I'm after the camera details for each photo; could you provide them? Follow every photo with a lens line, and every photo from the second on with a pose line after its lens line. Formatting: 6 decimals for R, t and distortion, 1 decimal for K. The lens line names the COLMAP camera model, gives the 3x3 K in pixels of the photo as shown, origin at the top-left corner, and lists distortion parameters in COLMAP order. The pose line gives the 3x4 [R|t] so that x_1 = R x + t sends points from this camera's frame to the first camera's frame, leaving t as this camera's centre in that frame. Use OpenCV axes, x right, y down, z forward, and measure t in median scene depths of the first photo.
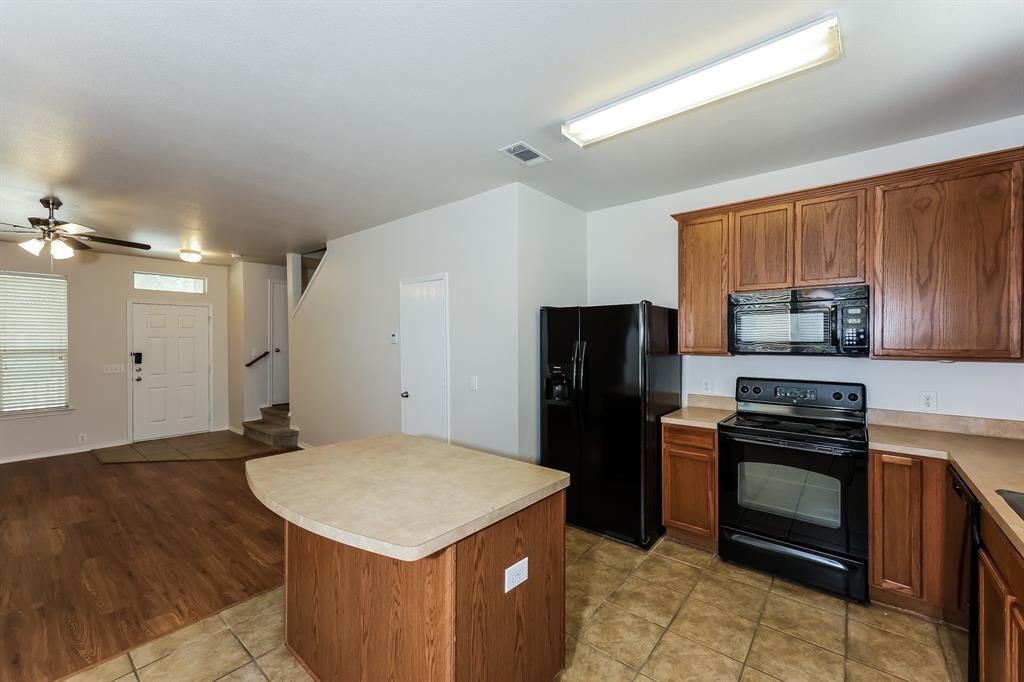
lens RADIAL K [[413.1, 0, 516.5], [0, 413.1, 343.4], [0, 0, 1]] dist [0.010901, 0.000981]
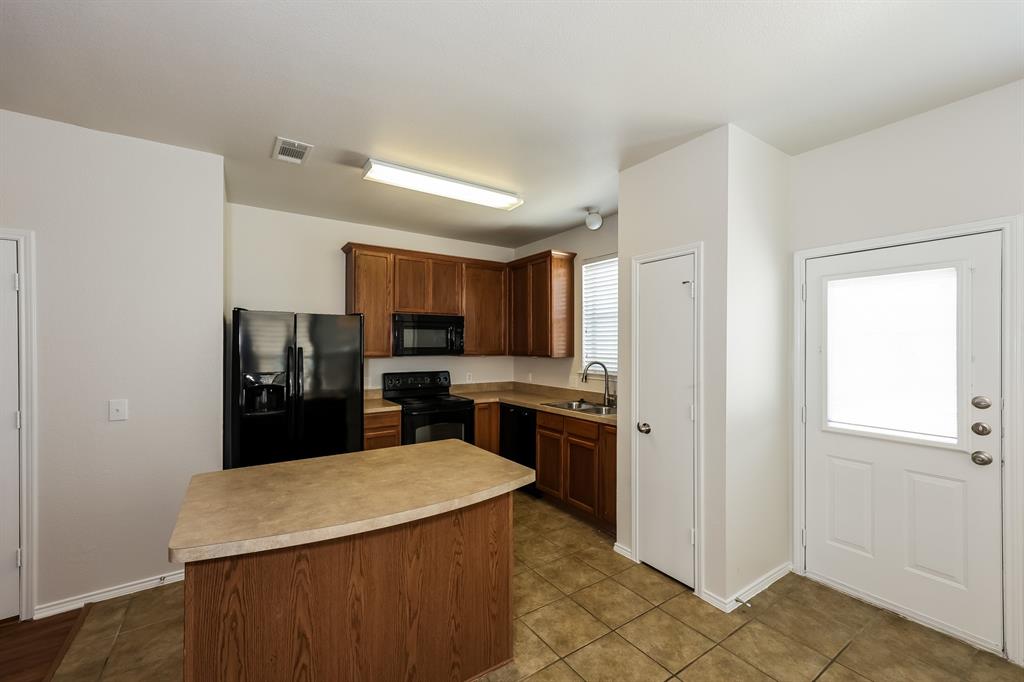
lens RADIAL K [[413.1, 0, 507.7], [0, 413.1, 345.3], [0, 0, 1]] dist [0.010901, 0.000981]
pose [[0.290392, 0.002189, 0.956905, -0.571113], [0.006995, 0.999966, -0.004410, -0.001486], [-0.956882, 0.007975, 0.290366, 0.190999]]
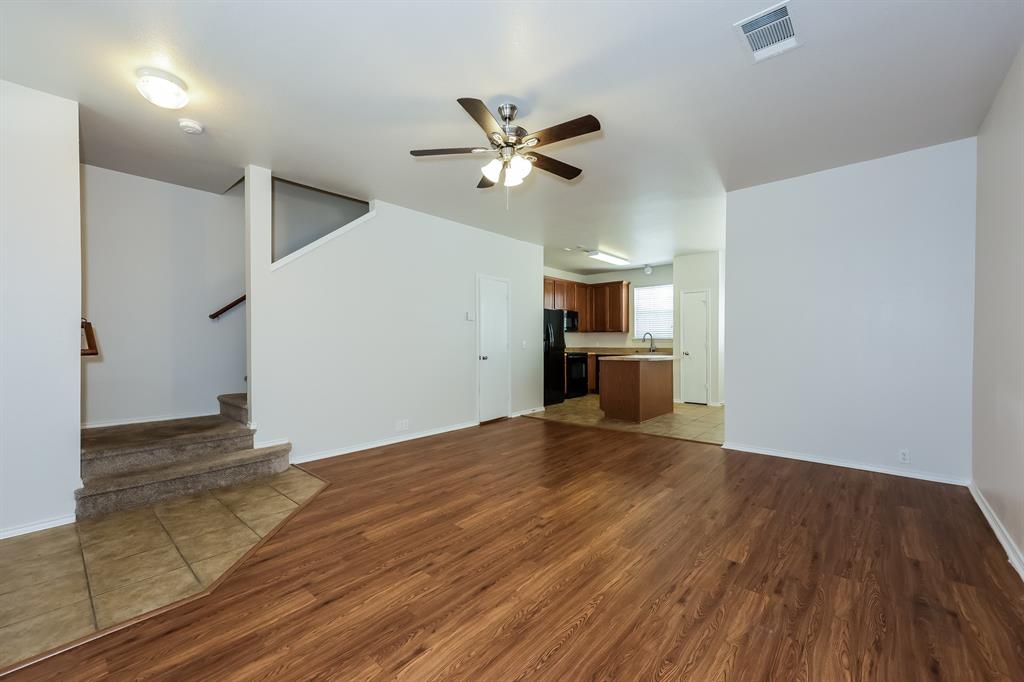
lens RADIAL K [[413.1, 0, 512.6], [0, 413.1, 343.1], [0, 0, 1]] dist [0.010901, 0.000981]
pose [[0.032779, -0.000314, 0.999463, -1.881560], [0.011182, 0.999937, -0.000053, 0.087267], [-0.999400, 0.011178, 0.032780, 0.979142]]
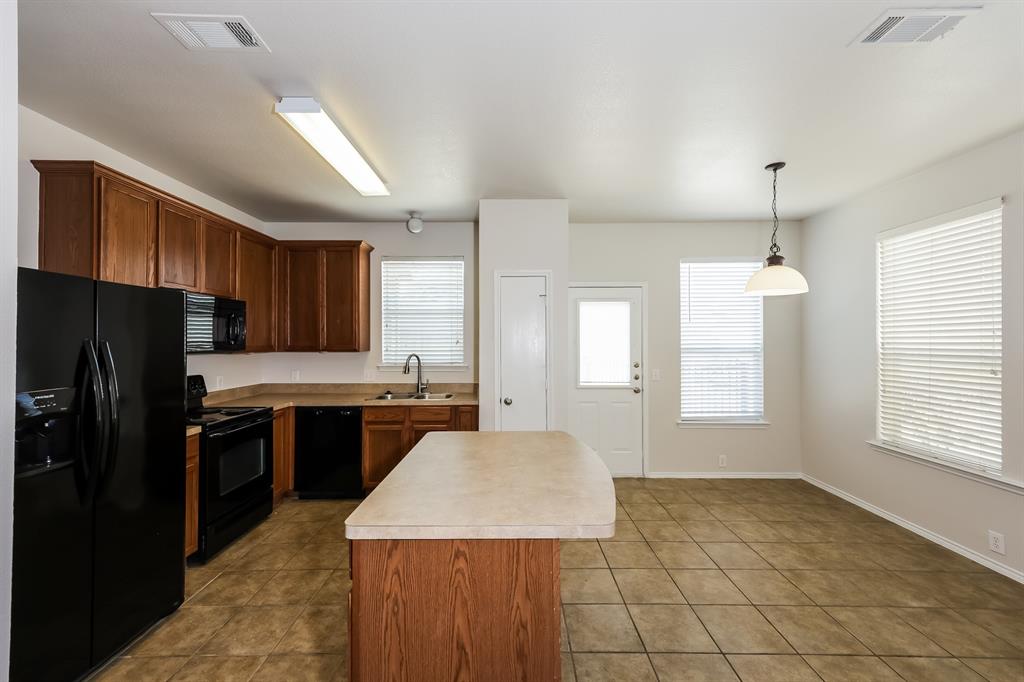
lens RADIAL K [[413.1, 0, 510.2], [0, 413.1, 336.6], [0, 0, 1]] dist [0.010901, 0.000981]
pose [[-0.632972, 0.011093, 0.774095, -0.551784], [0.009652, 0.999933, -0.006437, -0.001108], [-0.774114, 0.003397, -0.633037, 0.804278]]
